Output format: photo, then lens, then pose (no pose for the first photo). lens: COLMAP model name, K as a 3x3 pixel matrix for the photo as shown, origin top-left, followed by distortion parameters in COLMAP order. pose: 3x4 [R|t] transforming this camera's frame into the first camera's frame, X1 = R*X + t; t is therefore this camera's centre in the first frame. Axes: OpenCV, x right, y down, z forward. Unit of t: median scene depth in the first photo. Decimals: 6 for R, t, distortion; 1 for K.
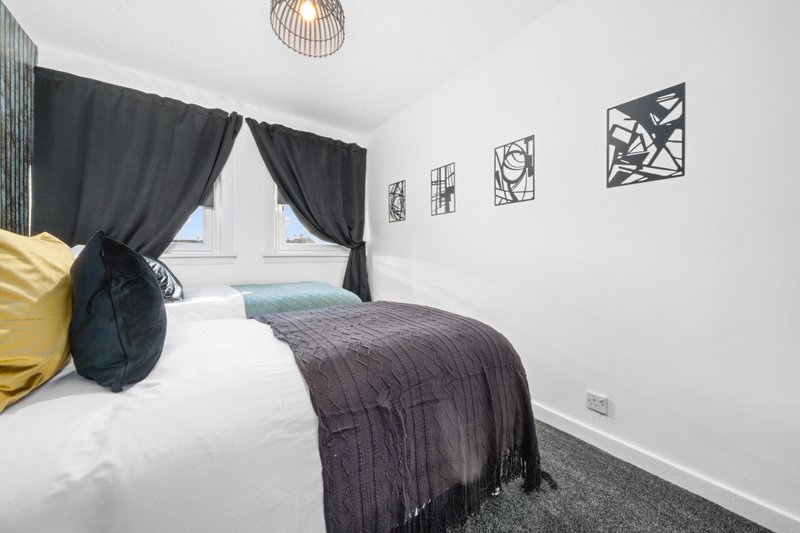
lens RADIAL K [[278.8, 0, 397.9], [0, 278.8, 253.3], [0, 0, 1]] dist [-0.000808, -0.000110]
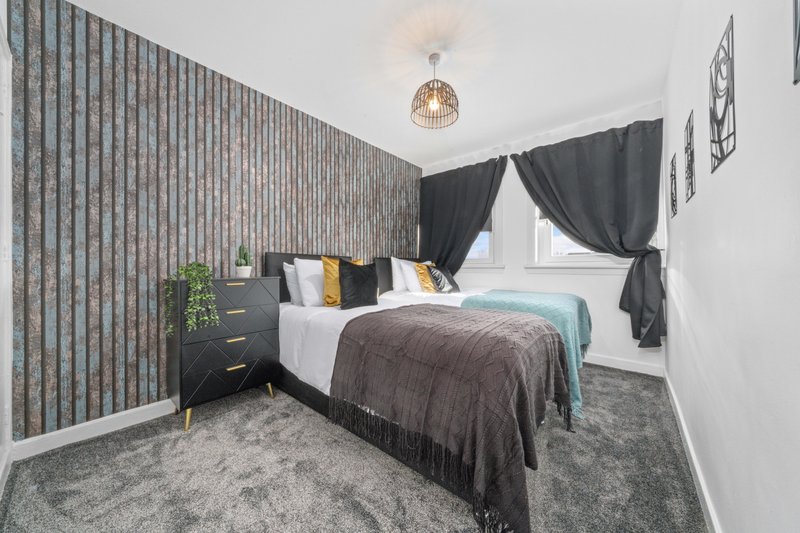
lens RADIAL K [[280.5, 0, 400.0], [0, 280.5, 266.5], [0, 0, 1]] dist [-0.001312, -0.000240]
pose [[0.243612, 0.002683, -0.969869, 0.554138], [0.001918, 0.999993, 0.003248, 0.001903], [0.969871, -0.002652, 0.243605, 0.228390]]
